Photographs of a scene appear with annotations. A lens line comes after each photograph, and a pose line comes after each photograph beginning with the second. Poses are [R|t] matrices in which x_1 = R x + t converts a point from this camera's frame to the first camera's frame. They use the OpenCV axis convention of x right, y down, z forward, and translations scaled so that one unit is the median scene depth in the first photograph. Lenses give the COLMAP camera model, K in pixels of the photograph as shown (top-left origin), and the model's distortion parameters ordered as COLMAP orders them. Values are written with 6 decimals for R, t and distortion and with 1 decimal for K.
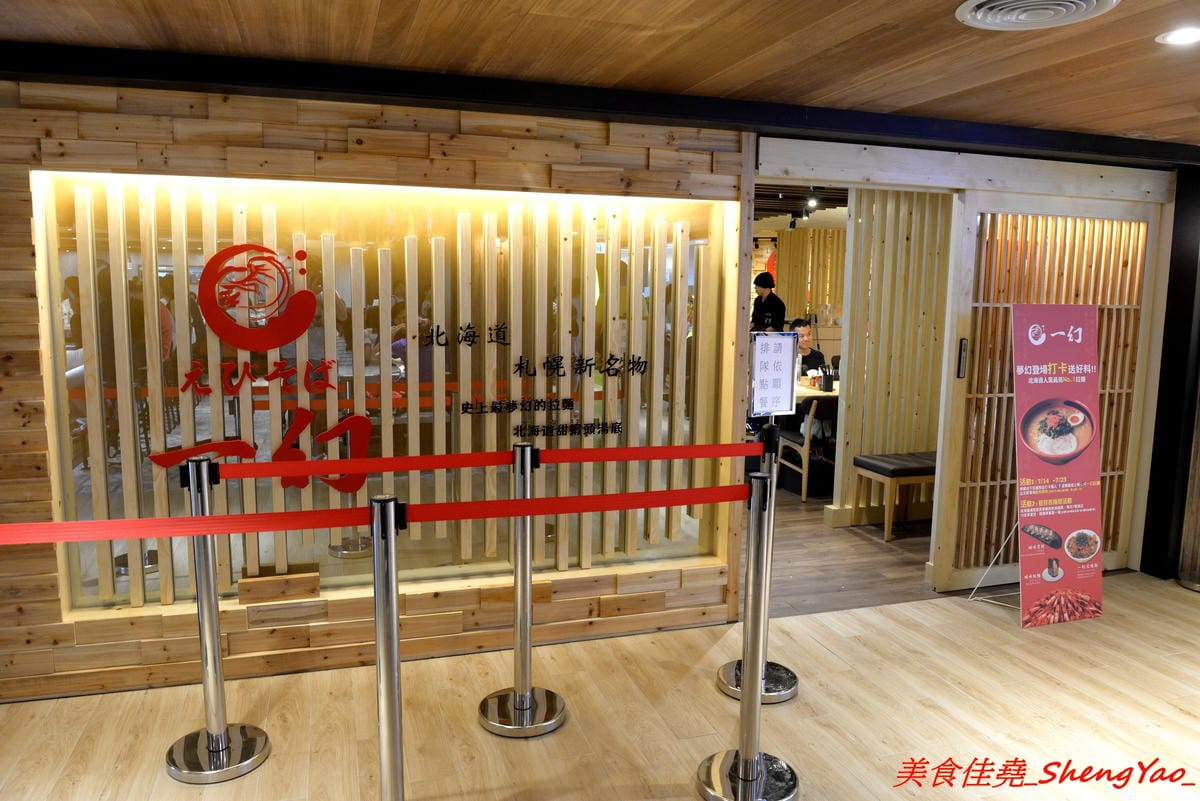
lens RADIAL K [[870.6, 0, 599.5], [0, 870.6, 400.9], [0, 0, 1]] dist [-0.013360, -0.002117]
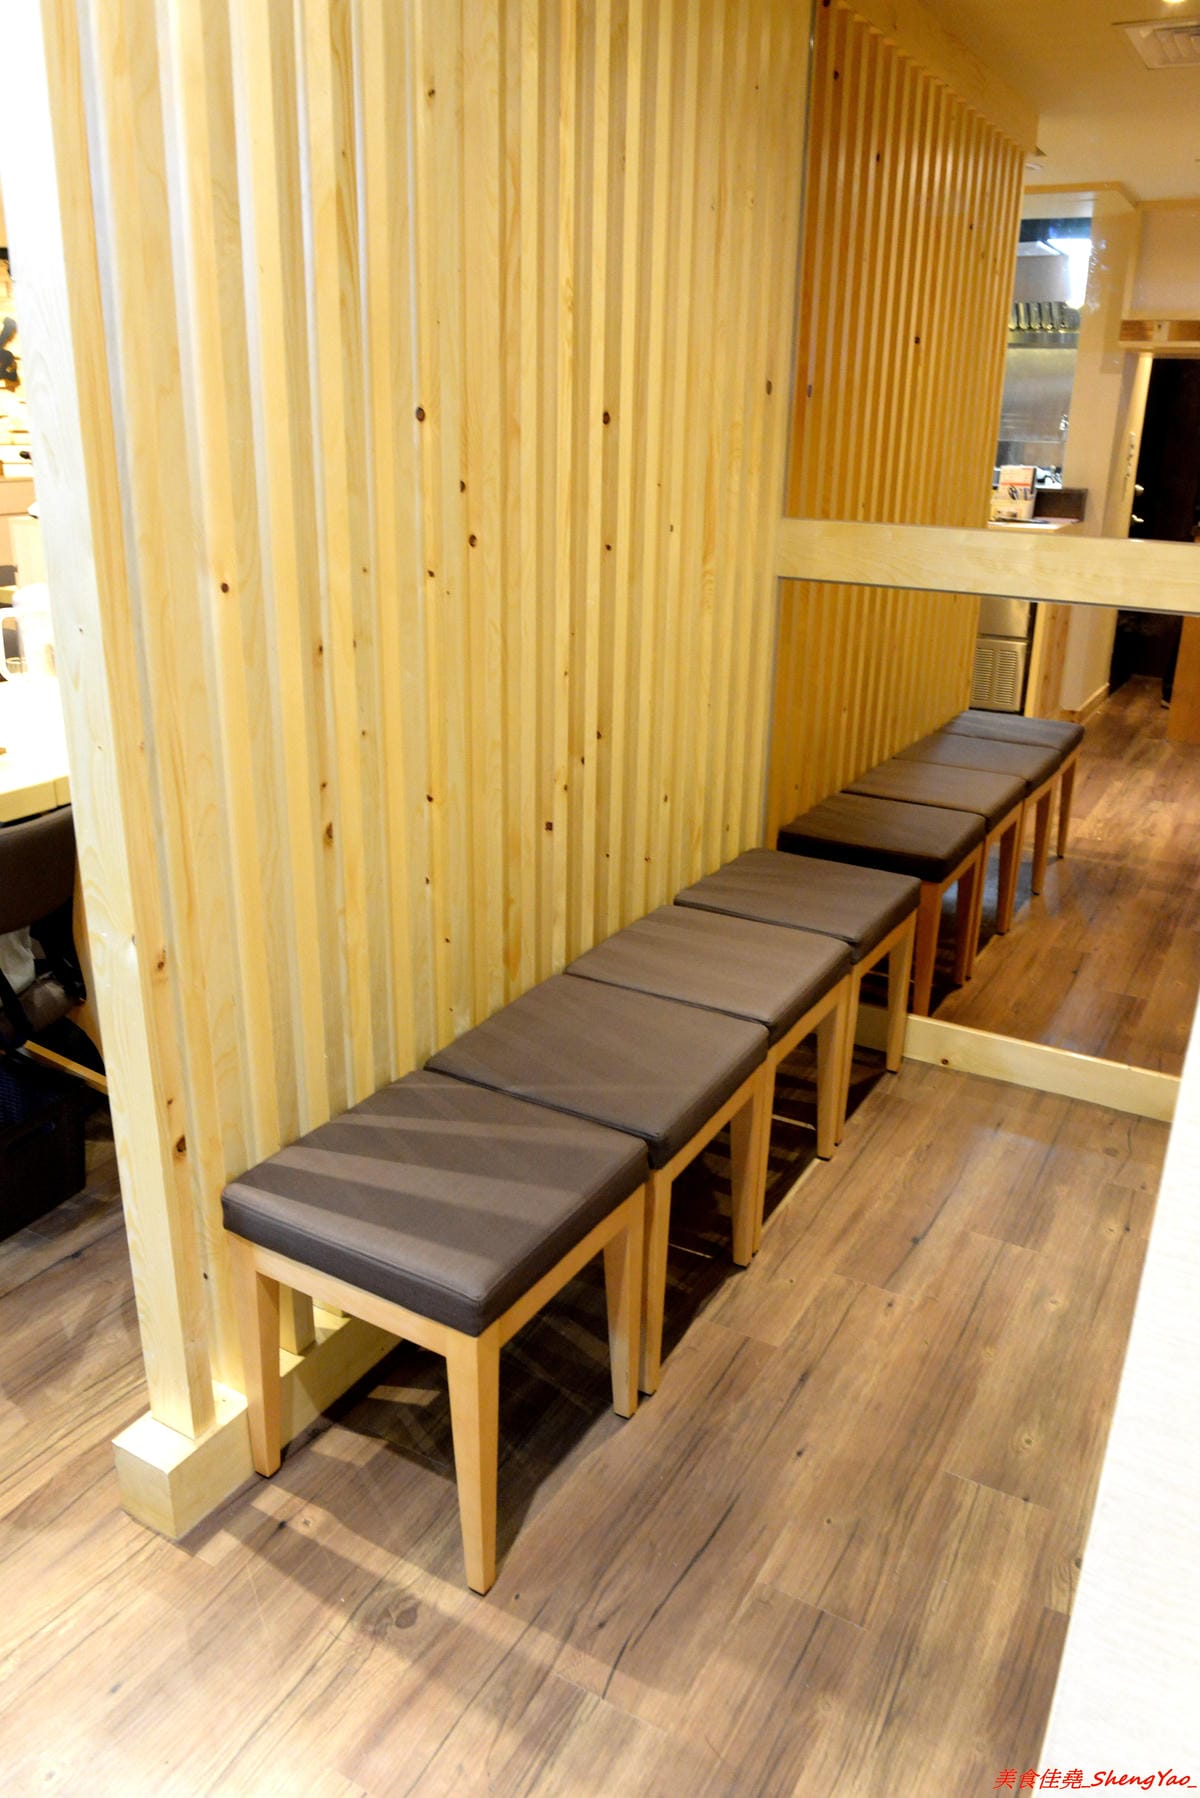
lens RADIAL K [[1340.3, 0, 596.1], [0, 1340.3, 903.4], [0, 0, 1]] dist [-0.060963, -0.002299]
pose [[0.739957, -0.235985, 0.629901, 0.183589], [0.078319, 0.960297, 0.267761, -0.071961], [-0.668079, -0.148798, 0.729061, 0.740009]]
